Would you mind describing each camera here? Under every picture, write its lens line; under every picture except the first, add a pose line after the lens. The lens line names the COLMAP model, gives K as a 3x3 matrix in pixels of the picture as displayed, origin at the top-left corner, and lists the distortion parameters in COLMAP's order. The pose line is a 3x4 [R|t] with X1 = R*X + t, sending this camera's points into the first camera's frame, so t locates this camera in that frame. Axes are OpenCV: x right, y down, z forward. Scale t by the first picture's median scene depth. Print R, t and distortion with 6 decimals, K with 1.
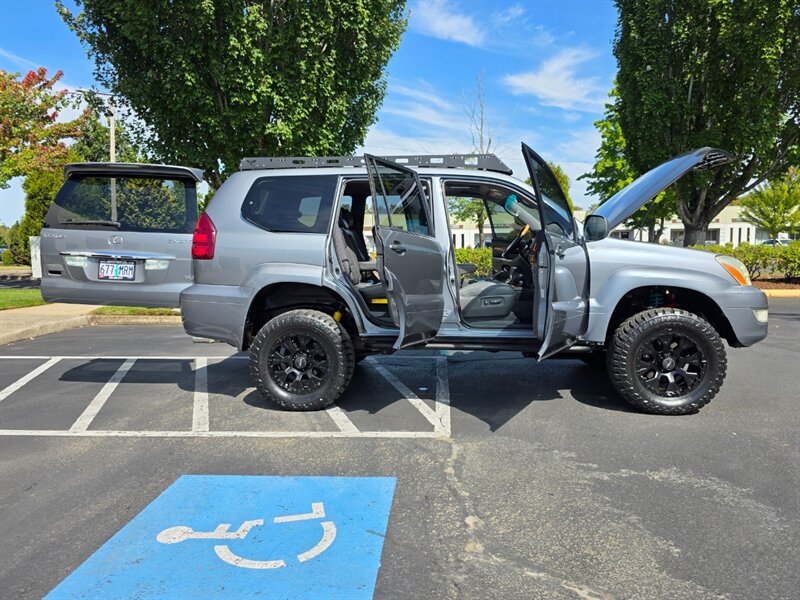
lens RADIAL K [[585.8, 0, 401.9], [0, 585.8, 295.7], [0, 0, 1]] dist [0.046119, -0.040446]
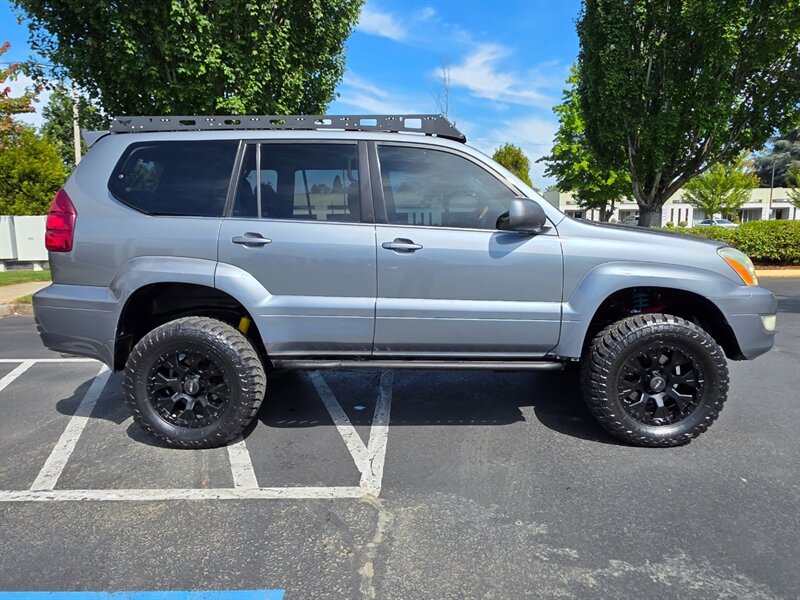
lens RADIAL K [[539.2, 0, 402.7], [0, 539.2, 301.0], [0, 0, 1]] dist [0.000372, -0.001635]
pose [[0.998696, -0.005301, 0.050778, 0.023867], [0.002372, 0.998338, 0.057582, -0.013468], [-0.050999, -0.057386, 0.997049, 0.100596]]
